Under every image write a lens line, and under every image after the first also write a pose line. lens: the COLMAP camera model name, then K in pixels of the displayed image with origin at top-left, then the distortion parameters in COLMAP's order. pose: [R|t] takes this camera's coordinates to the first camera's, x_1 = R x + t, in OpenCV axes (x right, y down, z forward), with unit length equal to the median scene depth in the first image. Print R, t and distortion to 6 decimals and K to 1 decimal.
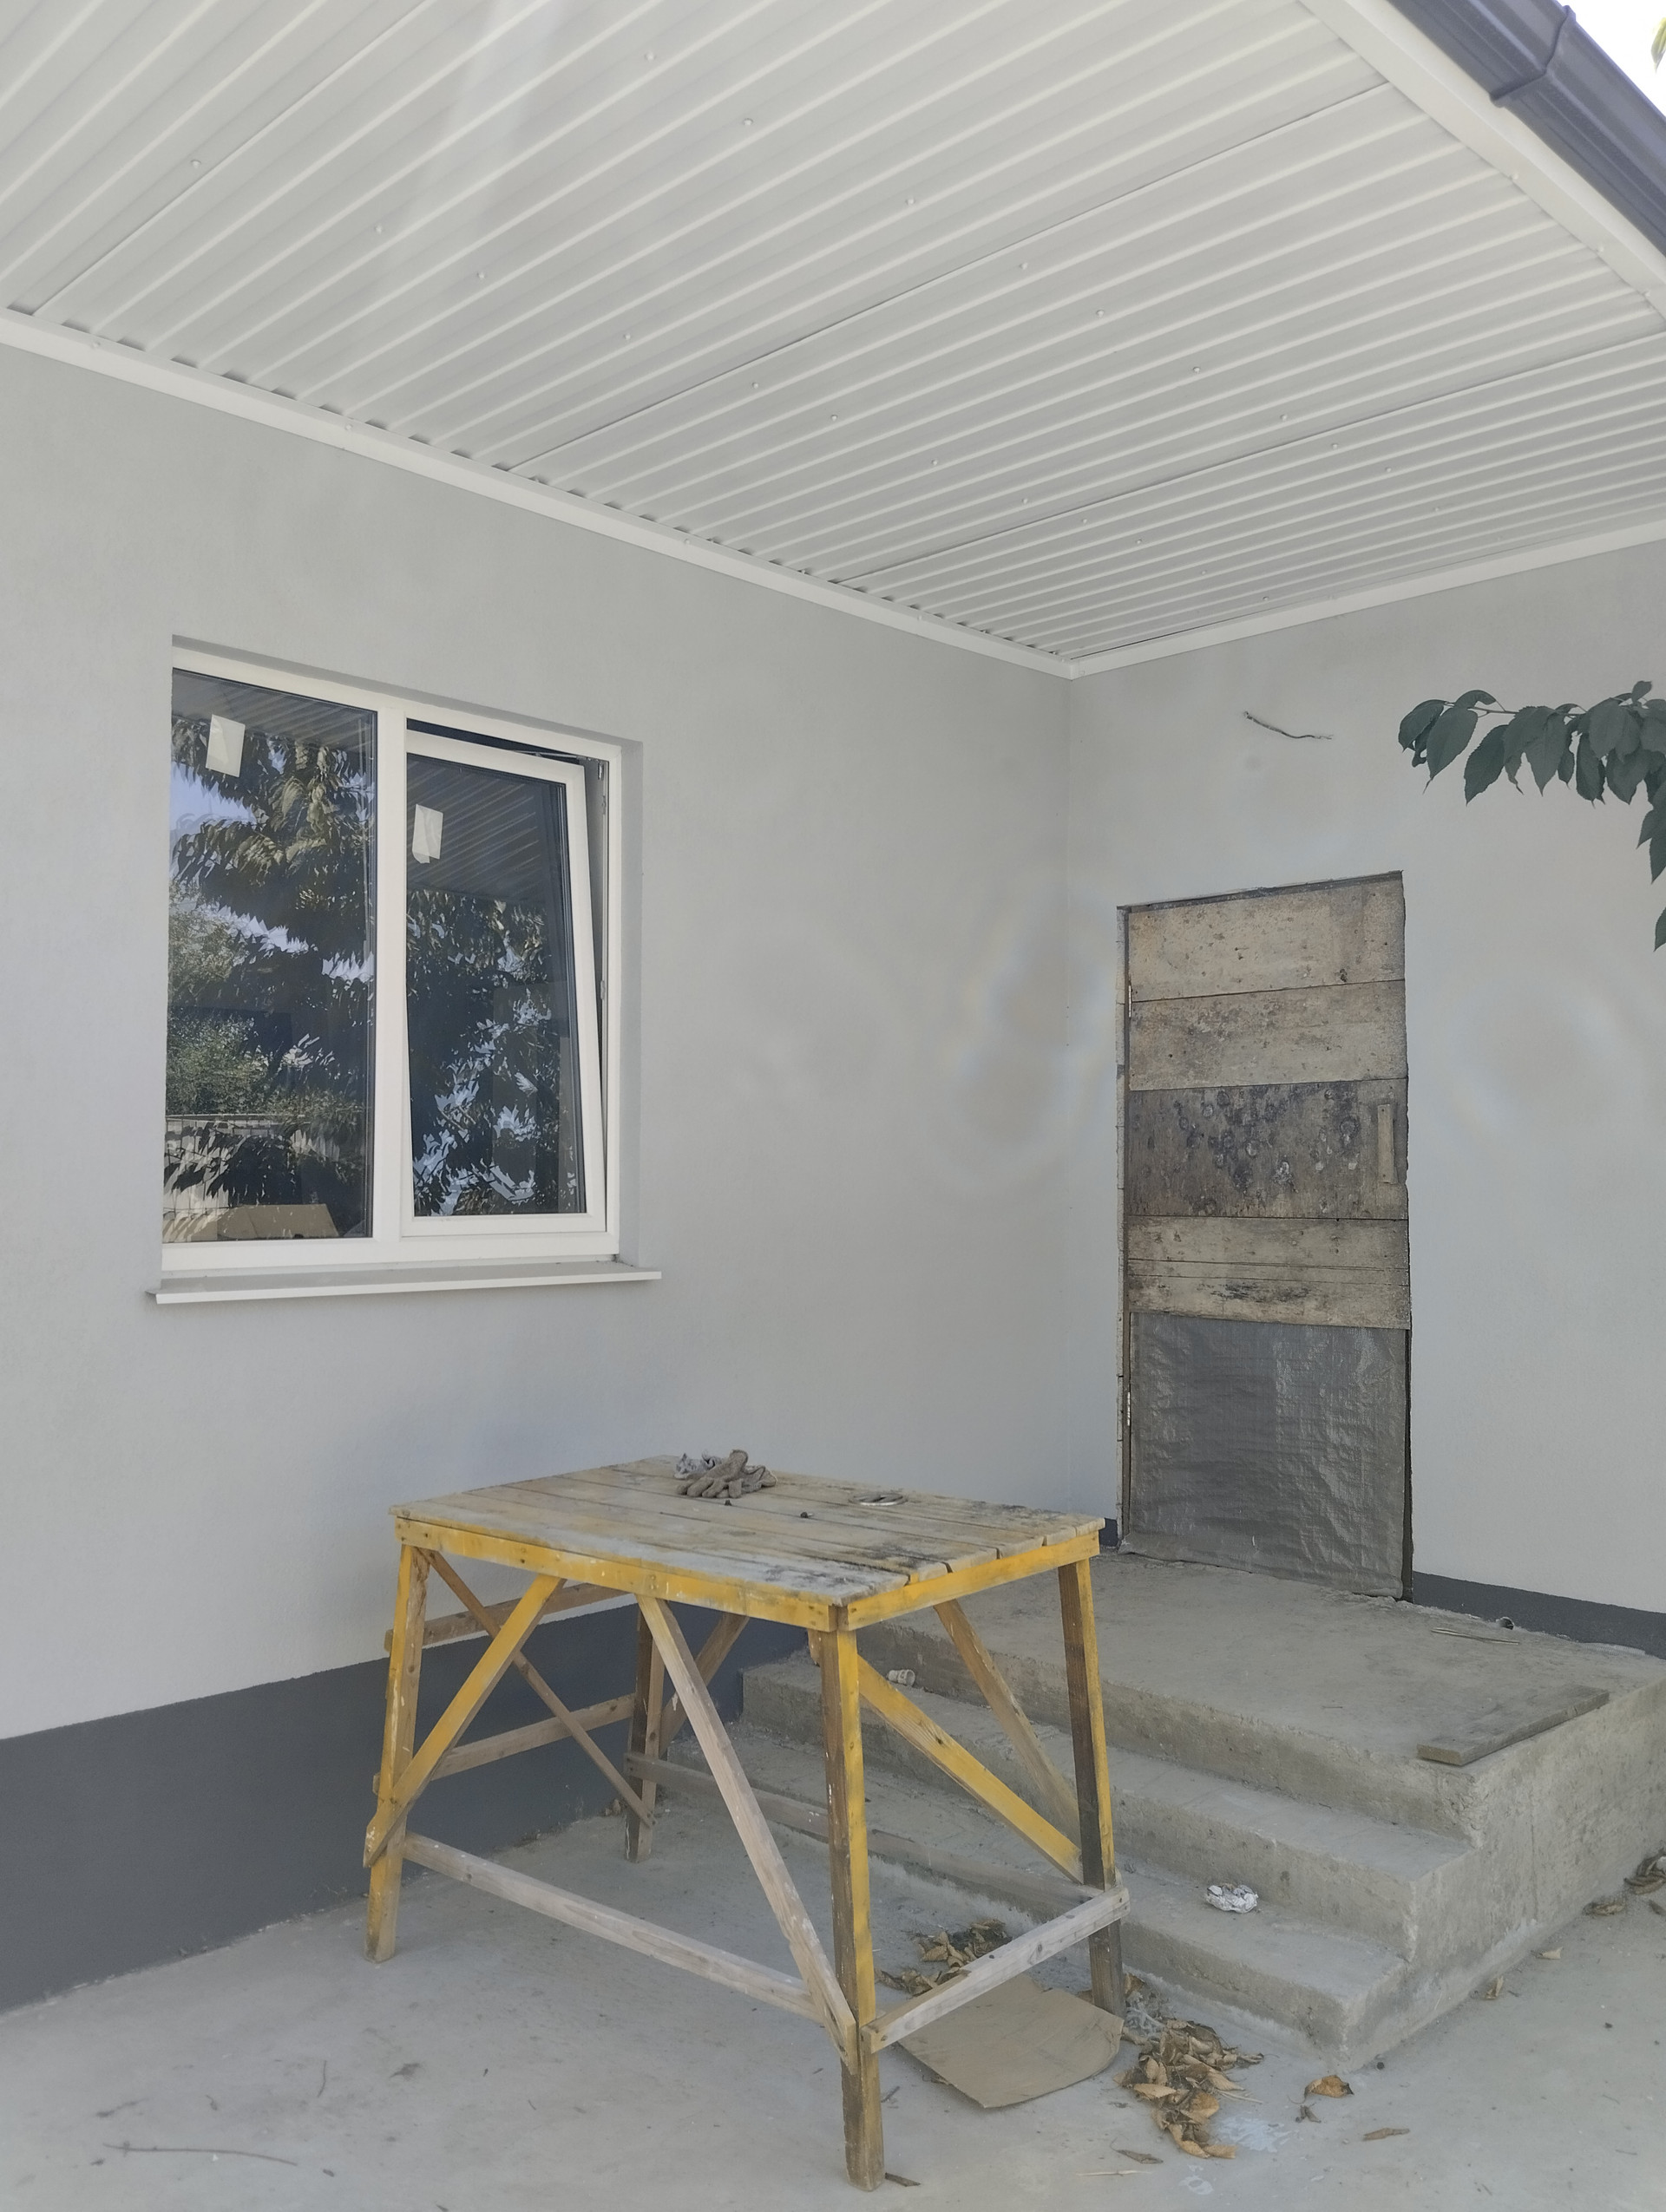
lens RADIAL K [[1801.4, 0, 833.0], [0, 1801.4, 1106.0], [0, 0, 1]] dist [0.096896, -0.189284]
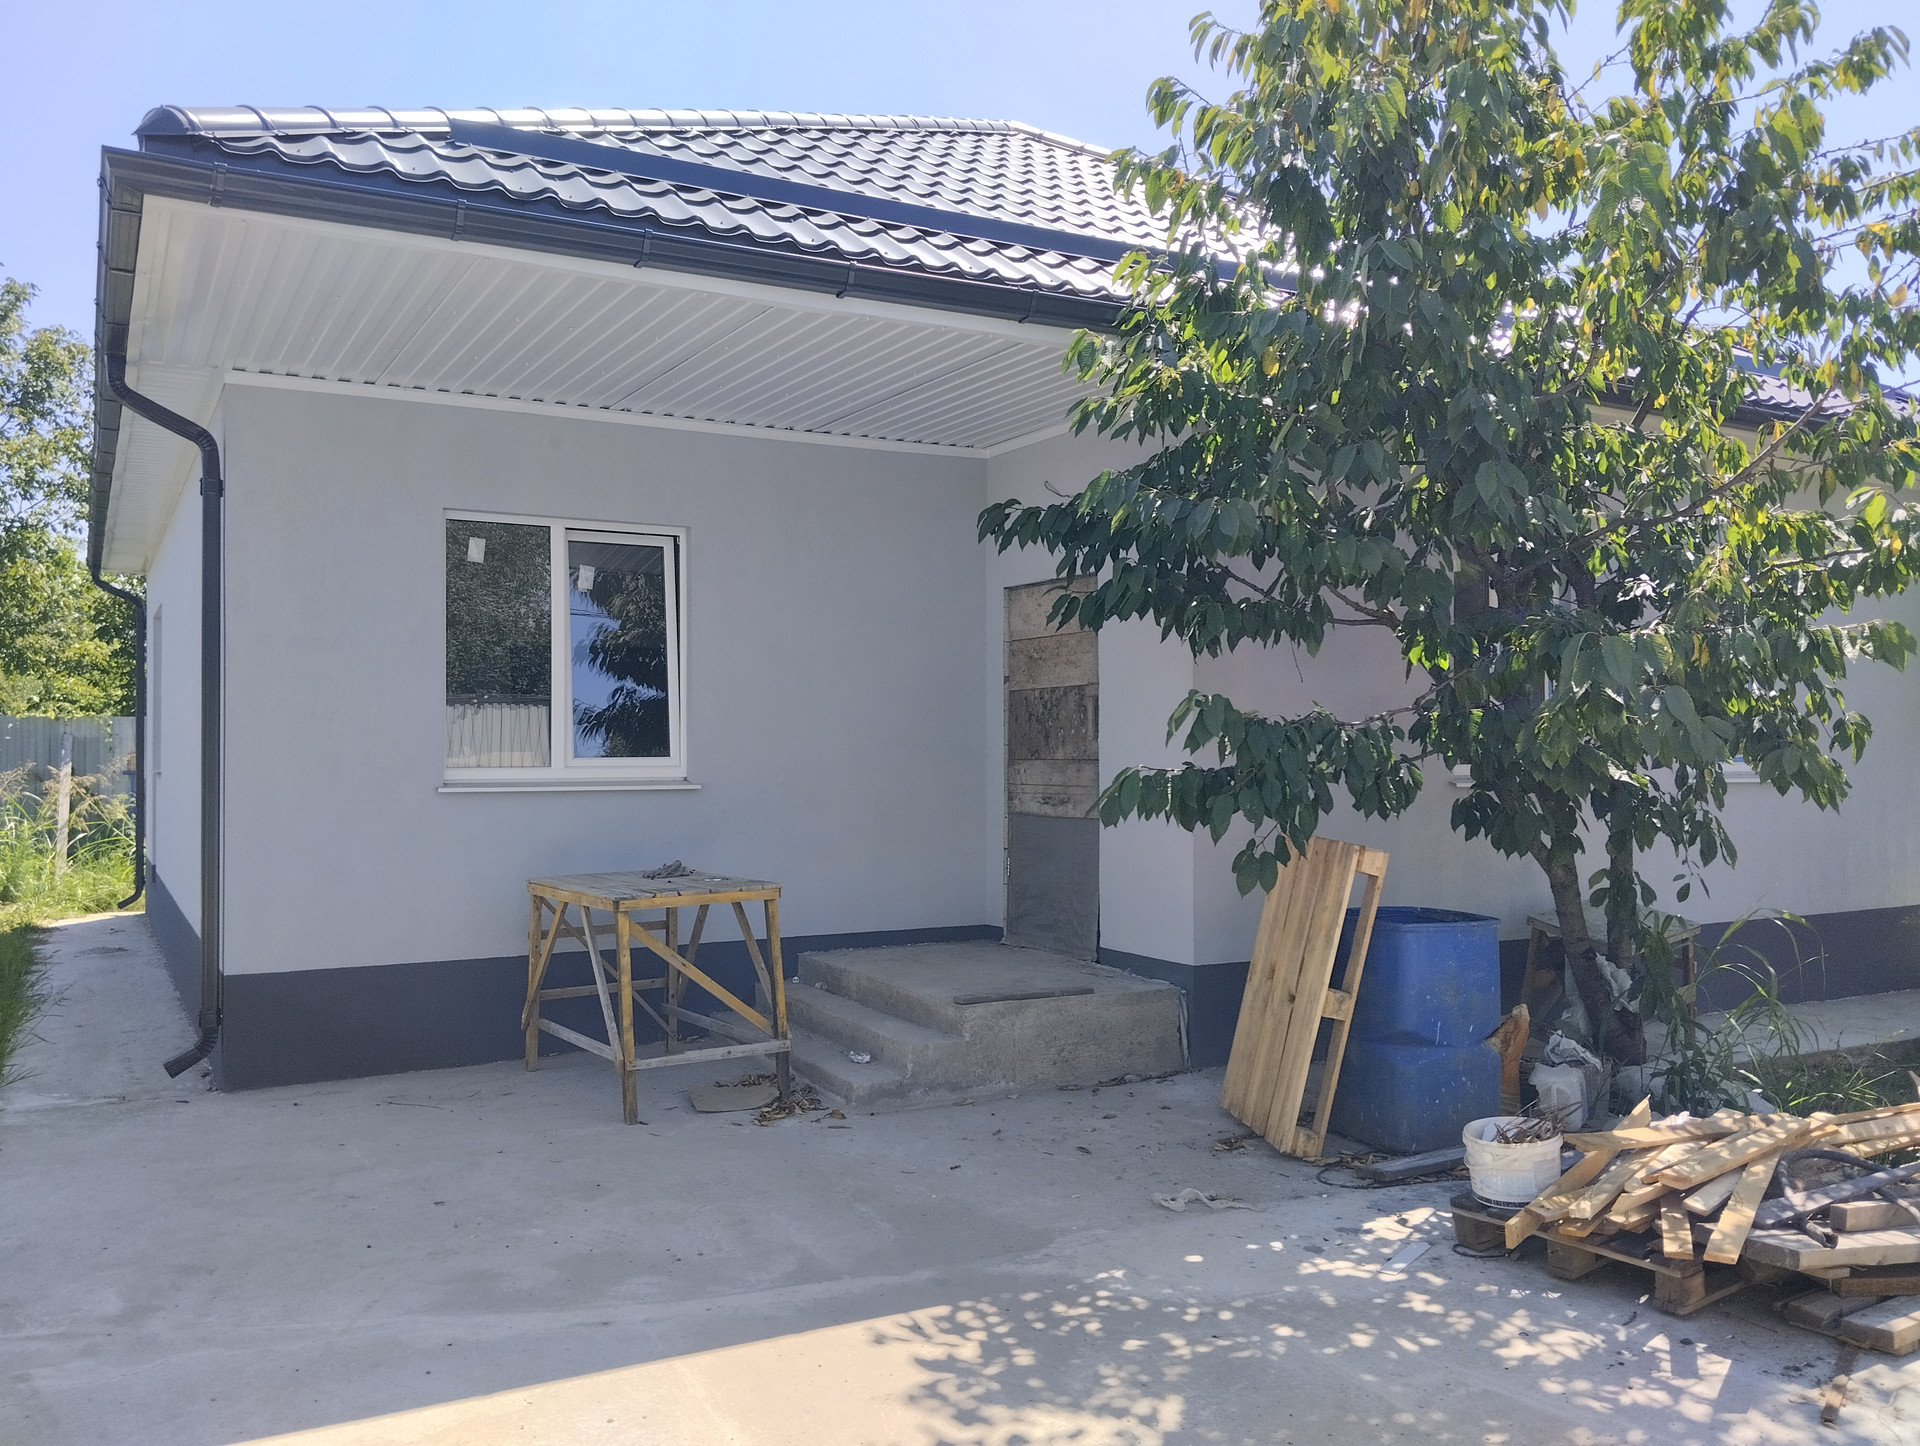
lens RADIAL K [[1550.3, 0, 958.9], [0, 1550.3, 737.8], [0, 0, 1]] dist [0.088442, -0.157078]
pose [[0.960048, -0.005983, -0.279771, 0.864635], [0.015614, 0.999359, 0.032211, -0.018487], [0.279399, -0.035293, 0.959526, -0.780419]]
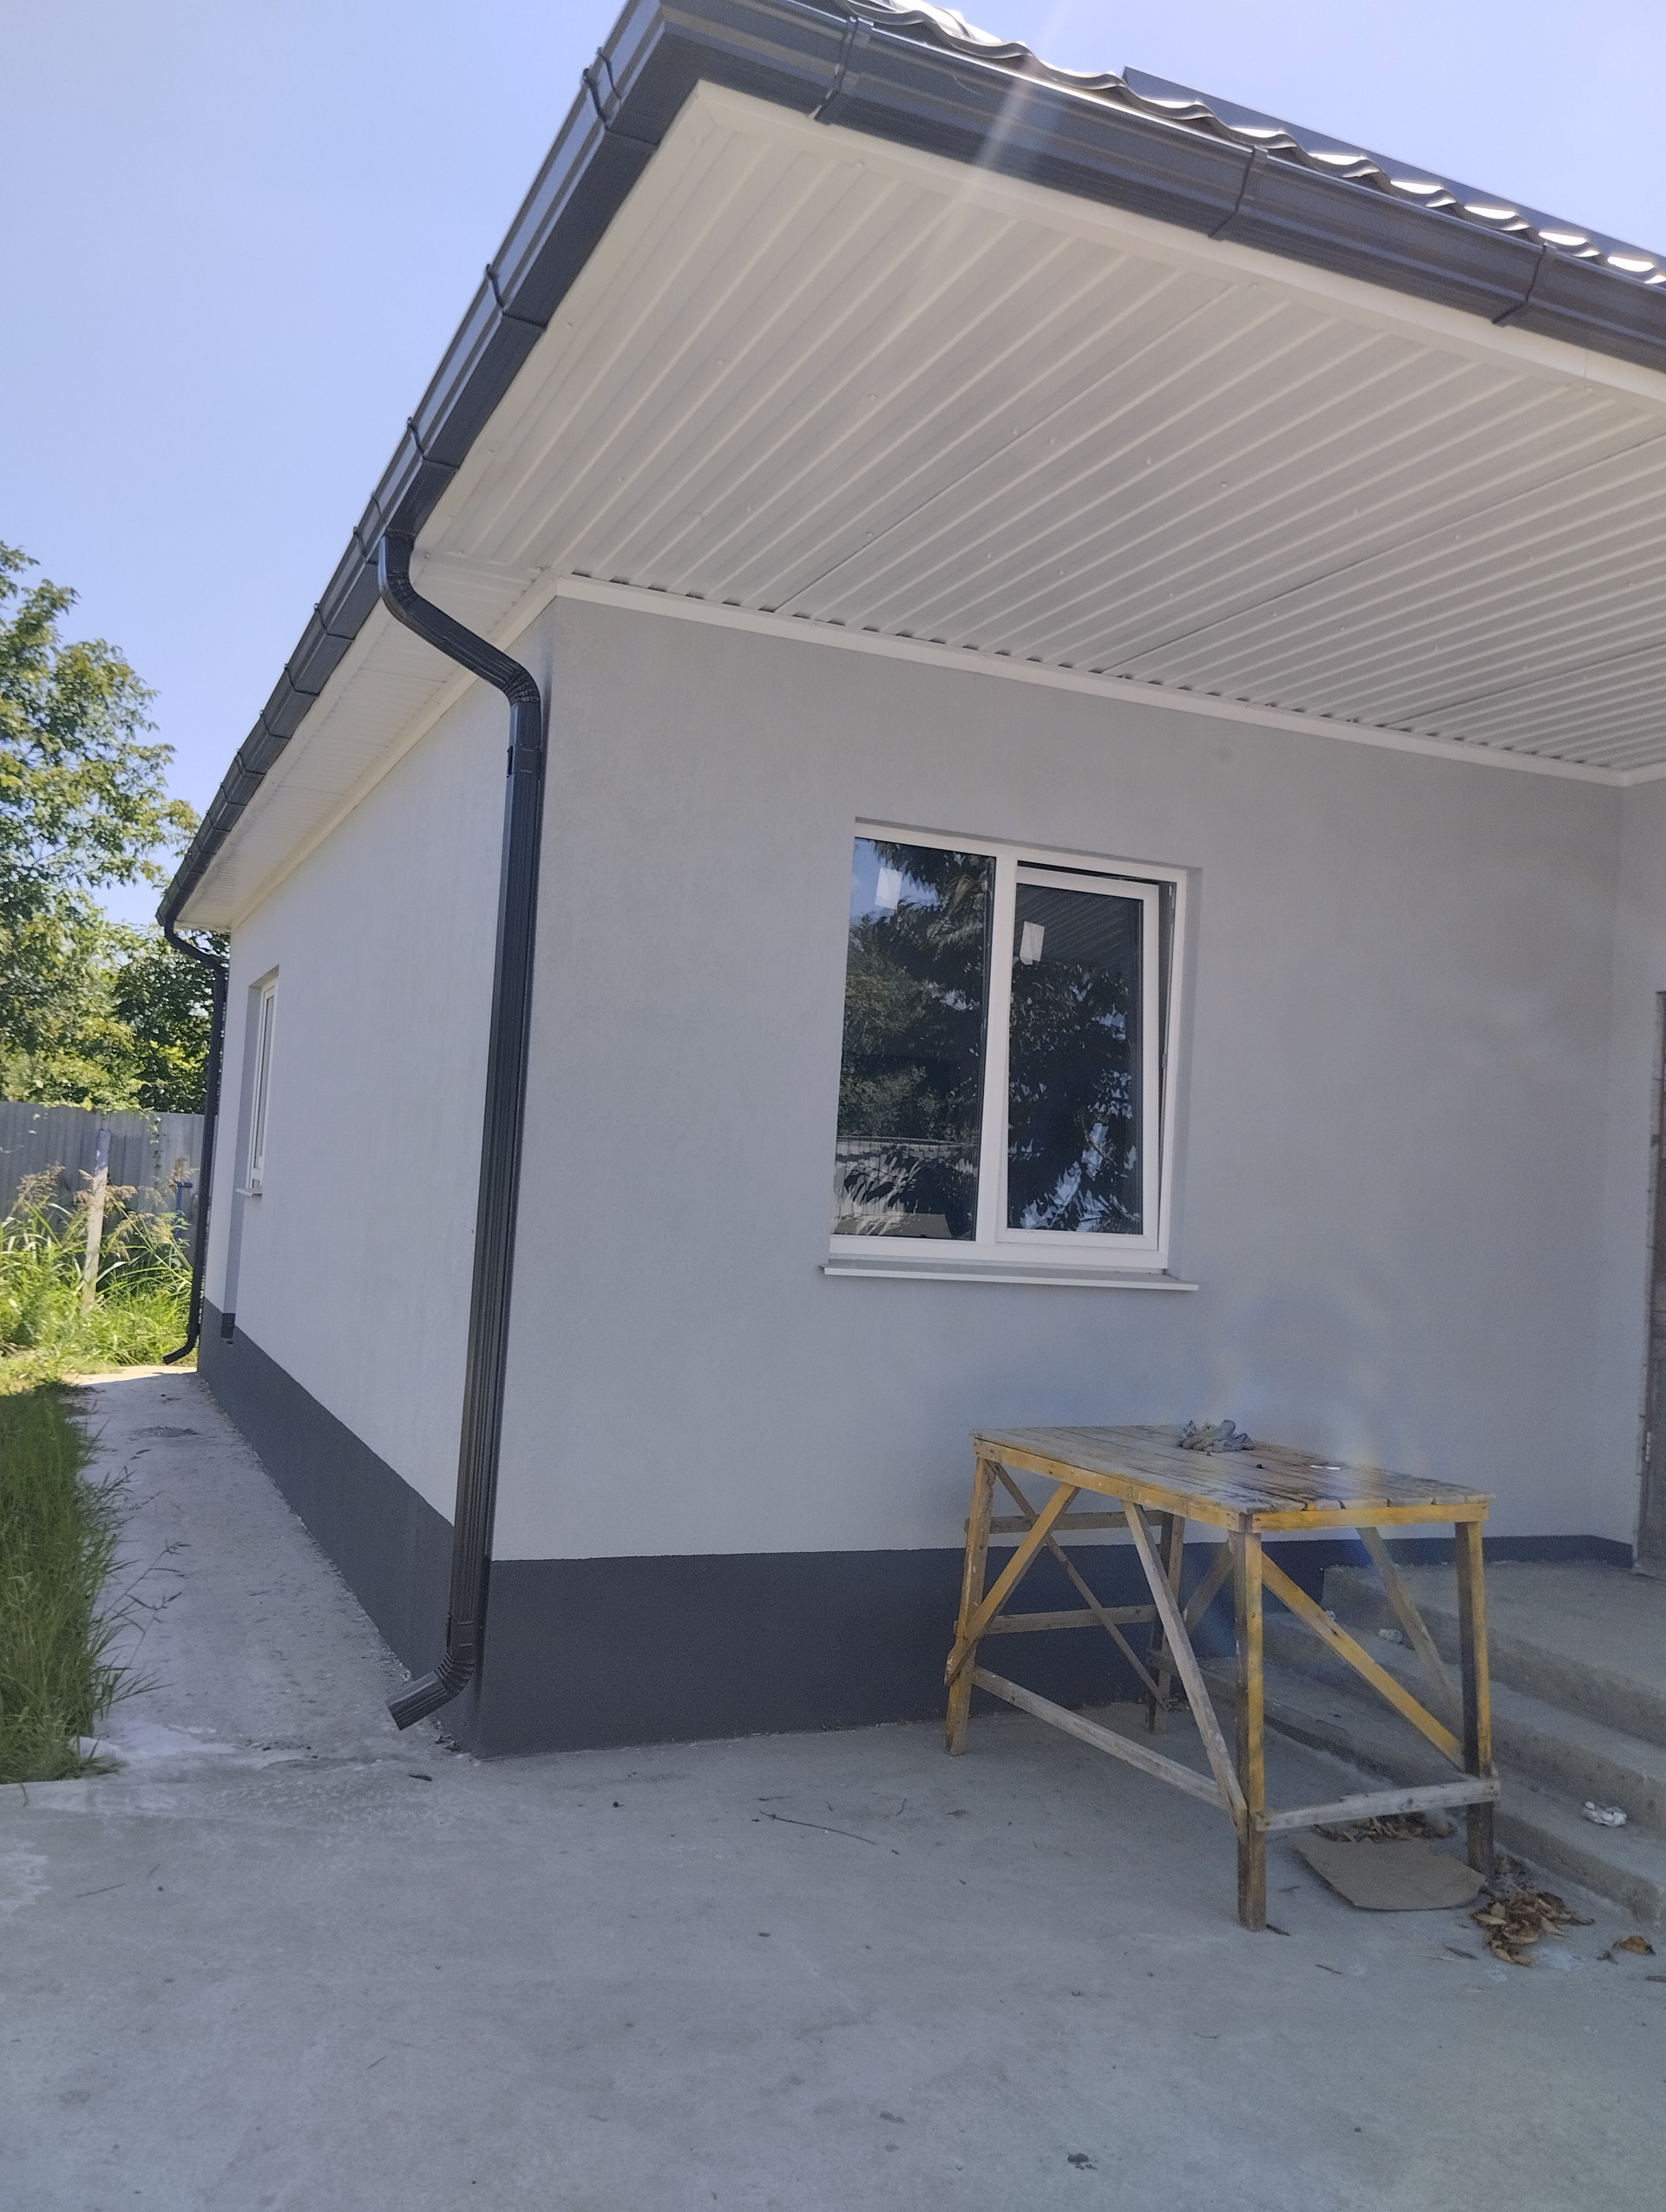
lens RADIAL K [[1801.4, 0, 833.0], [0, 1801.4, 1106.0], [0, 0, 1]] dist [0.096896, -0.189284]
pose [[0.926594, 0.036207, -0.374317, 0.174974], [-0.042529, 0.999058, -0.008640, -0.014864], [0.373652, 0.023925, 0.927260, -0.351591]]
